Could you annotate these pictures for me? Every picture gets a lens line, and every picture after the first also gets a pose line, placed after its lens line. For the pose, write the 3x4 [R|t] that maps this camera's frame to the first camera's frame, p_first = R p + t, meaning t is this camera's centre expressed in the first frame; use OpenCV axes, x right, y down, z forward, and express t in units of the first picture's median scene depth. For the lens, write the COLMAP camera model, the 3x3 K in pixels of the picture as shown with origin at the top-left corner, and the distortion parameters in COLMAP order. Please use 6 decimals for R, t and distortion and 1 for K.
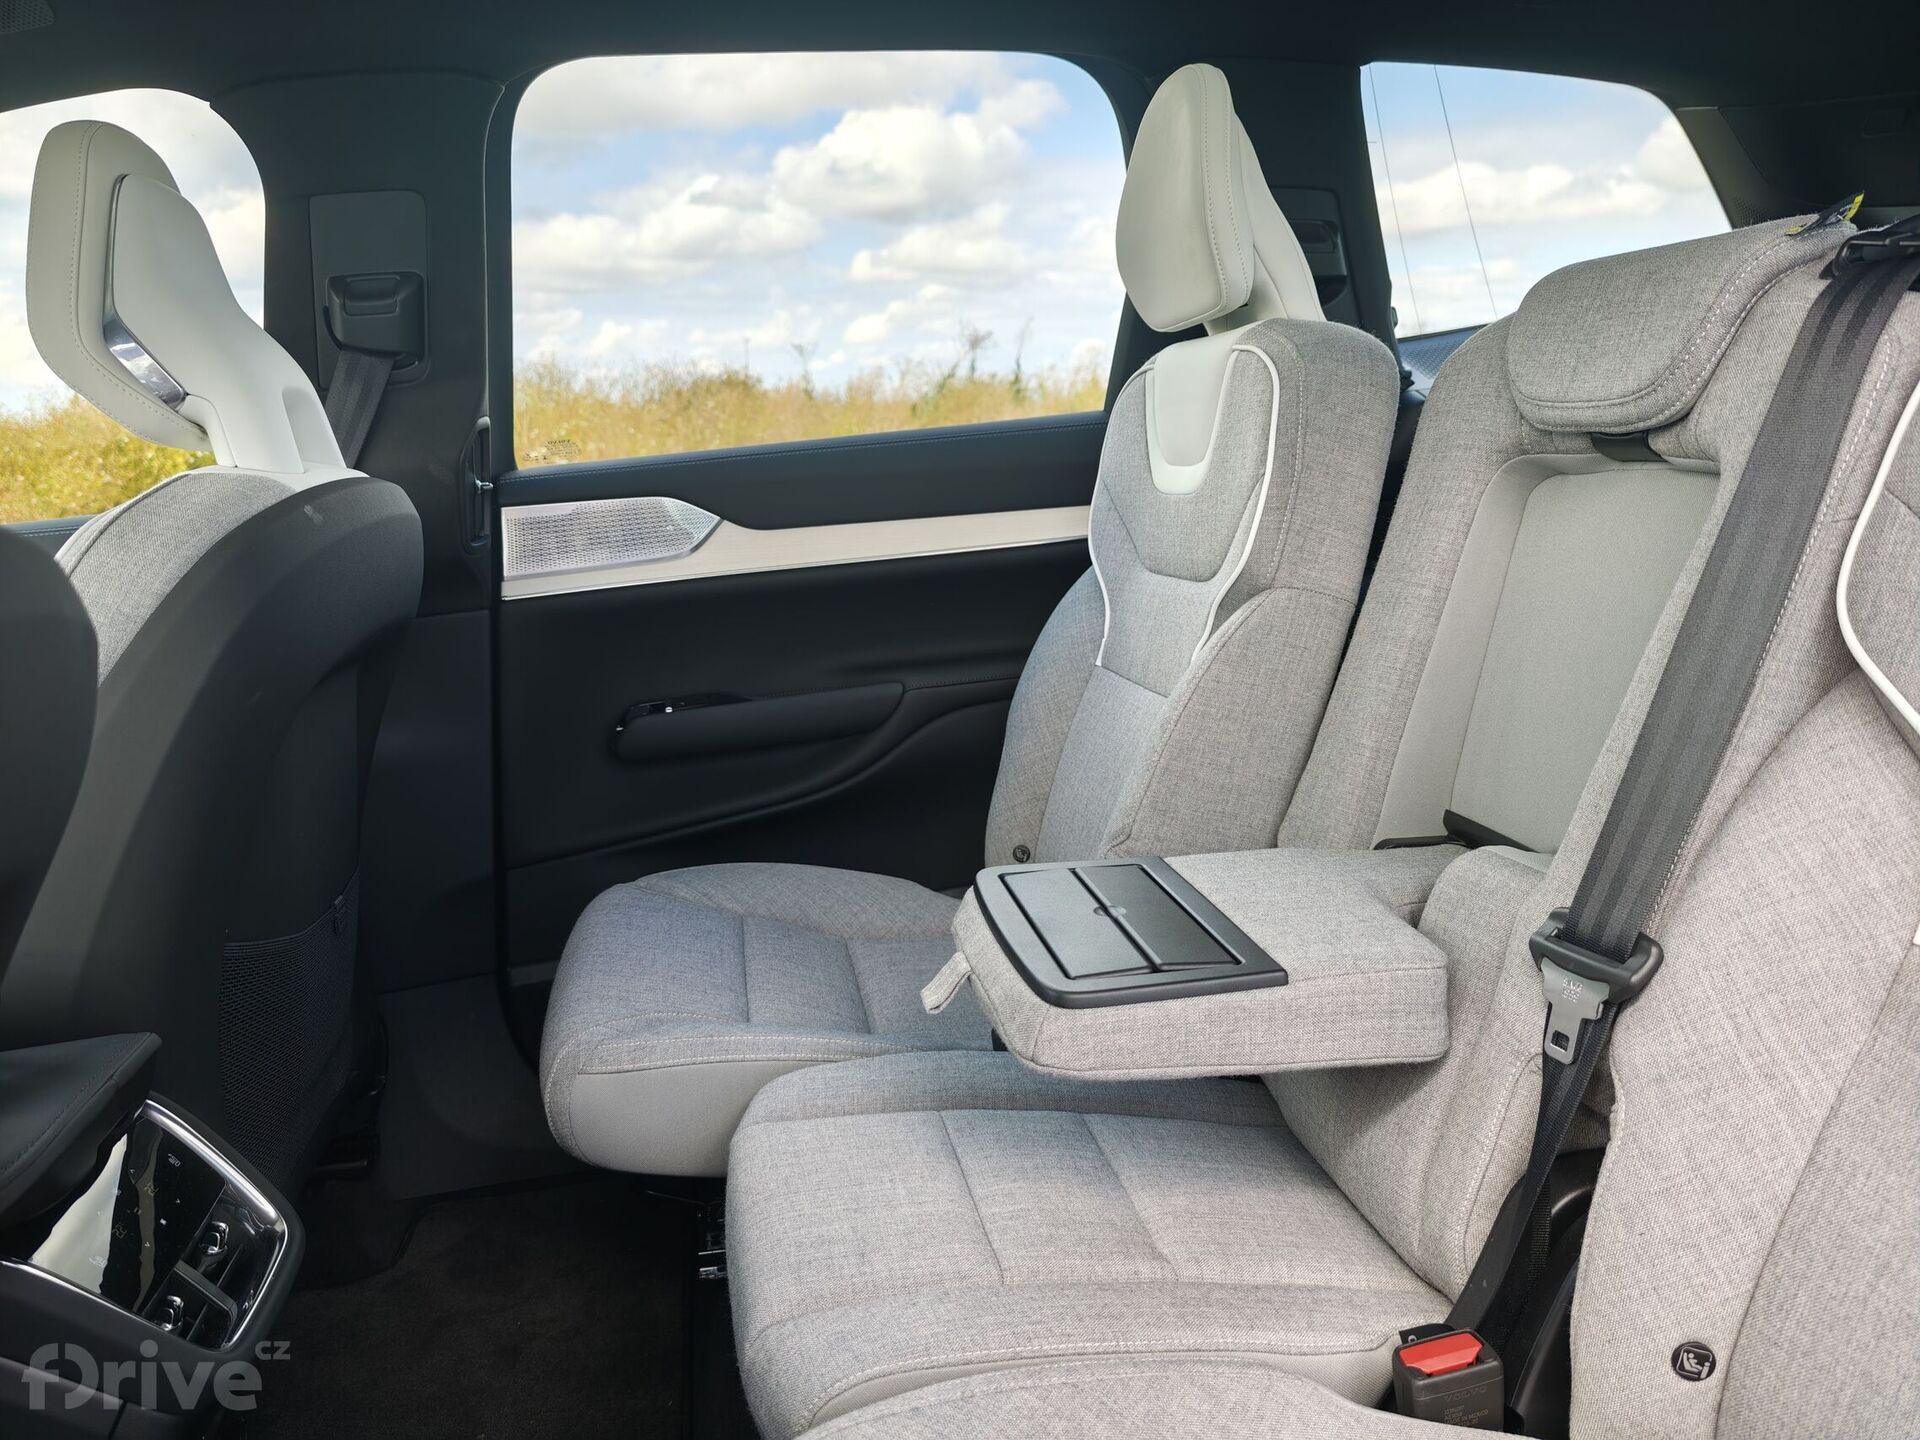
lens RADIAL K [[1289.8, 0, 972.4], [0, 1289.8, 707.9], [0, 0, 1]] dist [0.001191, -0.016661]
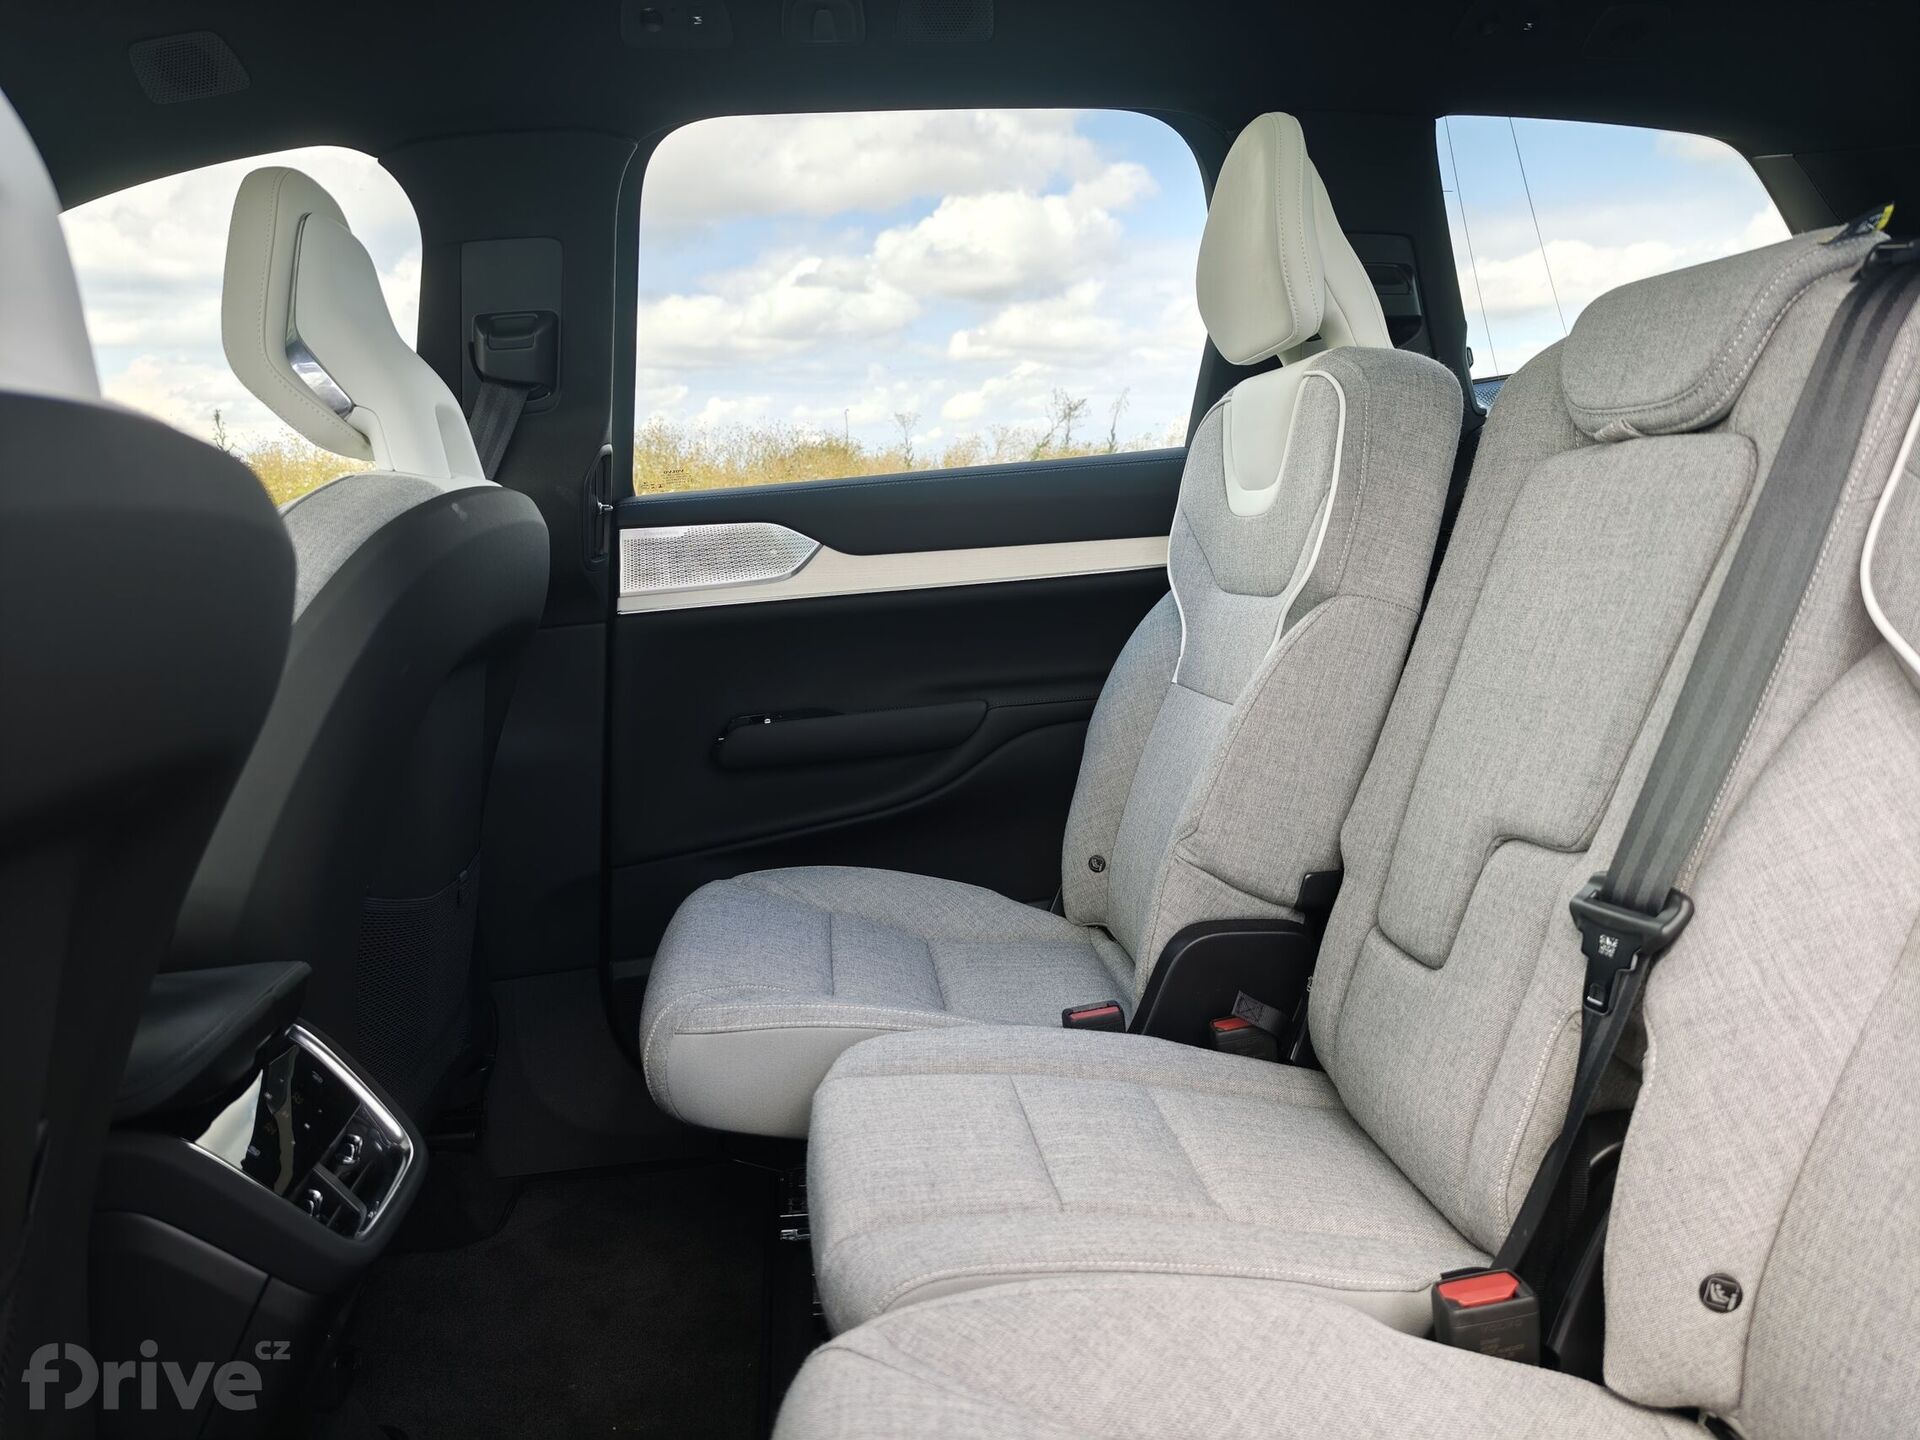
lens RADIAL K [[1289.8, 0, 968.3], [0, 1289.8, 723.2], [0, 0, 1]] dist [0.001191, -0.016661]
pose [[0.997184, 0.020461, -0.072149, 0.011474], [-0.023711, 0.998729, -0.044487, 0.071918], [0.071147, 0.046072, 0.996401, -0.071870]]
